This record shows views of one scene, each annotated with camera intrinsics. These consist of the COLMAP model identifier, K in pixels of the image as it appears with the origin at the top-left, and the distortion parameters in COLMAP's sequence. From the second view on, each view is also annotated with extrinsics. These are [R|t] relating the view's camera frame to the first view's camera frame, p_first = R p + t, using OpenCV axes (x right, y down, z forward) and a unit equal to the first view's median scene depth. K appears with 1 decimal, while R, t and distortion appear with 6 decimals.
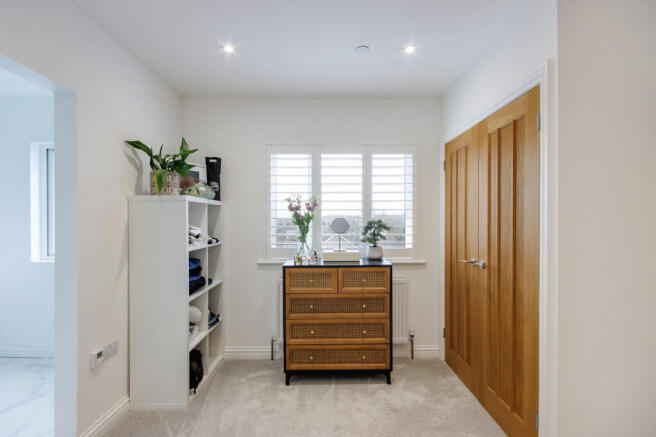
lens RADIAL K [[304.4, 0, 327.6], [0, 304.4, 218.7], [0, 0, 1]] dist [-0.005656, -0.001545]
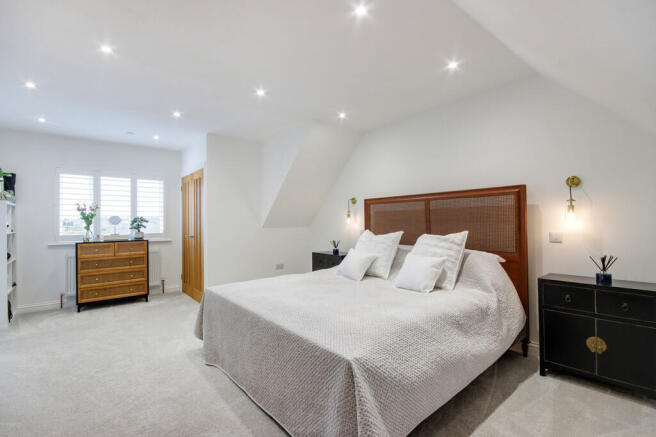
lens RADIAL K [[304.4, 0, 330.7], [0, 304.4, 220.3], [0, 0, 1]] dist [-0.005656, -0.001545]
pose [[0.774621, 0.000499, 0.632425, -0.103370], [0.005957, 0.999950, -0.008086, 0.046163], [-0.632398, 0.010031, 0.774579, -1.139354]]
